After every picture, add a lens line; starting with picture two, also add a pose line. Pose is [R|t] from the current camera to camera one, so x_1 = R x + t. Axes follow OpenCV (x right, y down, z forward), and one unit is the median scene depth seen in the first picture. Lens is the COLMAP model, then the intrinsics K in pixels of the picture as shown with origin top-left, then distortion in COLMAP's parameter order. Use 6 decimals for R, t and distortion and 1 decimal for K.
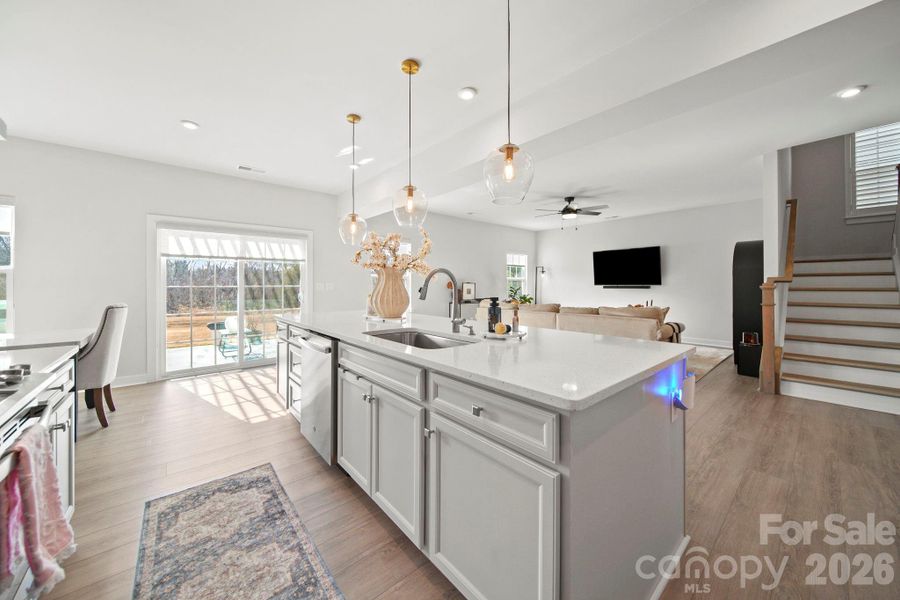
lens RADIAL K [[325.5, 0, 454.6], [0, 325.5, 284.7], [0, 0, 1]] dist [-0.001484, -0.000306]
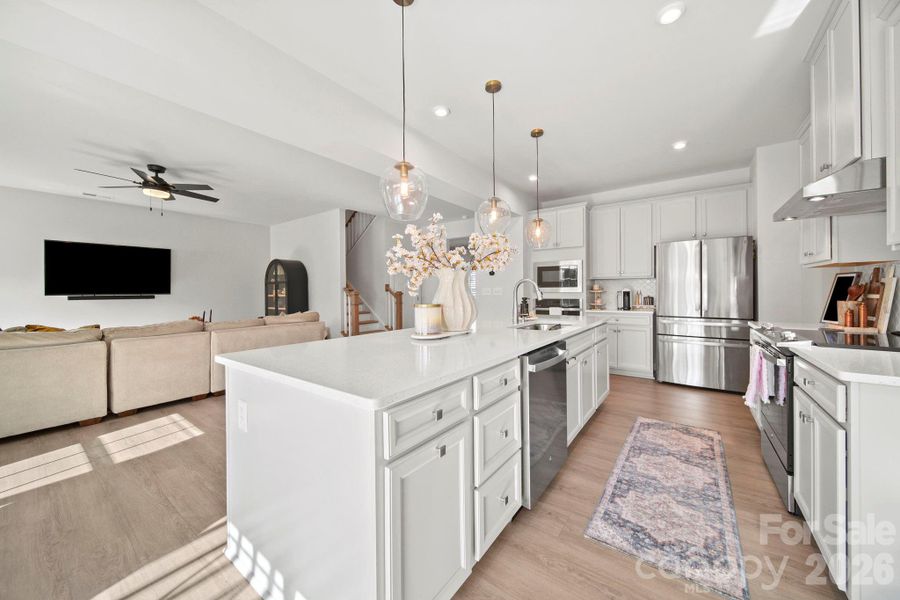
lens RADIAL K [[326.5, 0, 456.8], [0, 326.5, 288.0], [0, 0, 1]] dist [-0.000181, -0.000611]
pose [[-0.230488, 0.013390, 0.972983, -0.655949], [0.008722, 0.999894, -0.011694, 0.002939], [-0.973036, 0.005791, -0.230581, 0.776370]]
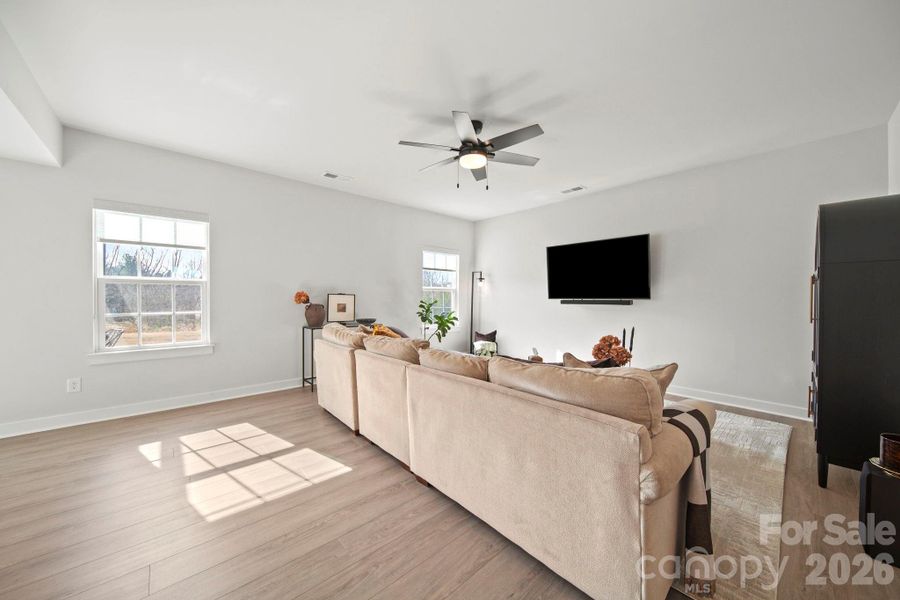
lens RADIAL K [[320.0, 0, 454.3], [0, 320.0, 299.5], [0, 0, 1]] dist [-0.001722, -0.000131]
pose [[0.999716, 0.005096, 0.023293, 0.443168], [-0.005290, 0.999952, 0.008292, -0.002529], [-0.023250, -0.008413, 0.999694, 0.712364]]
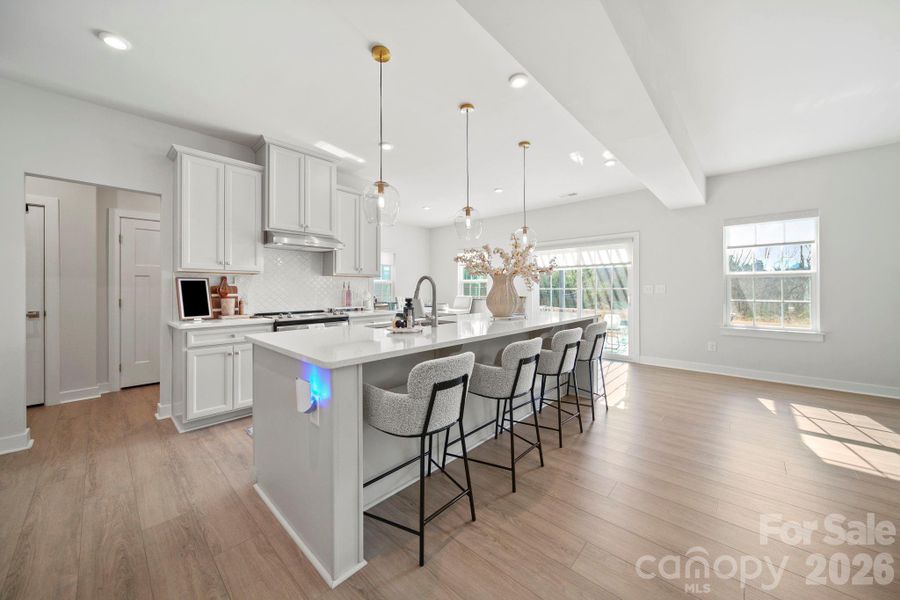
lens RADIAL K [[323.9, 0, 459.6], [0, 323.9, 288.8], [0, 0, 1]] dist [-0.000148, -0.000101]
pose [[0.115484, 0.003755, -0.993302, 0.599965], [0.002807, 0.999988, 0.004107, -0.001224], [0.993305, -0.003263, 0.115472, 0.466690]]
